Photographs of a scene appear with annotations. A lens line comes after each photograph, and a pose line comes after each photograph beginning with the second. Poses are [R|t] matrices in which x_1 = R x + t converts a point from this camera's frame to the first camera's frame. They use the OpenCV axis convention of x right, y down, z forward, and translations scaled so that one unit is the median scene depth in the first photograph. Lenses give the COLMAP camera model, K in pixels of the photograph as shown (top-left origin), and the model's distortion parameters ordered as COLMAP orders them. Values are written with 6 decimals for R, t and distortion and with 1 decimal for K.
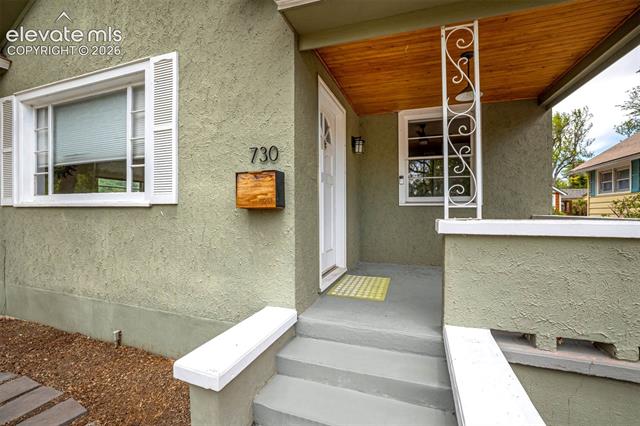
lens RADIAL K [[277.6, 0, 318.4], [0, 277.6, 210.0], [0, 0, 1]] dist [-0.000980, -0.000039]
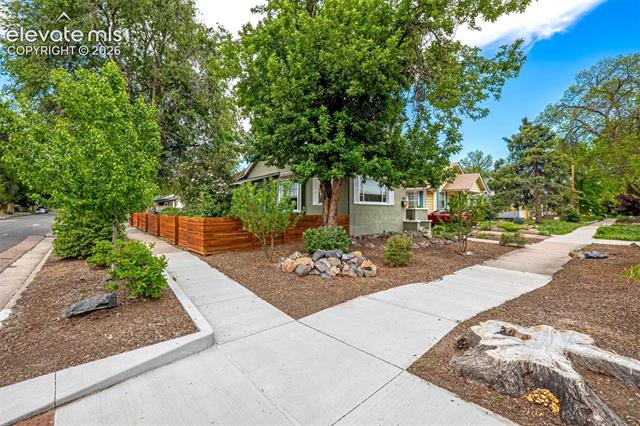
lens RADIAL K [[277.6, 0, 320.3], [0, 277.6, 212.2], [0, 0, 1]] dist [-0.000980, -0.000039]
pose [[0.483500, 0.001872, 0.875342, -4.922377], [-0.000225, 0.999998, -0.002014, 0.107648], [-0.875344, 0.000777, 0.483500, -0.366320]]
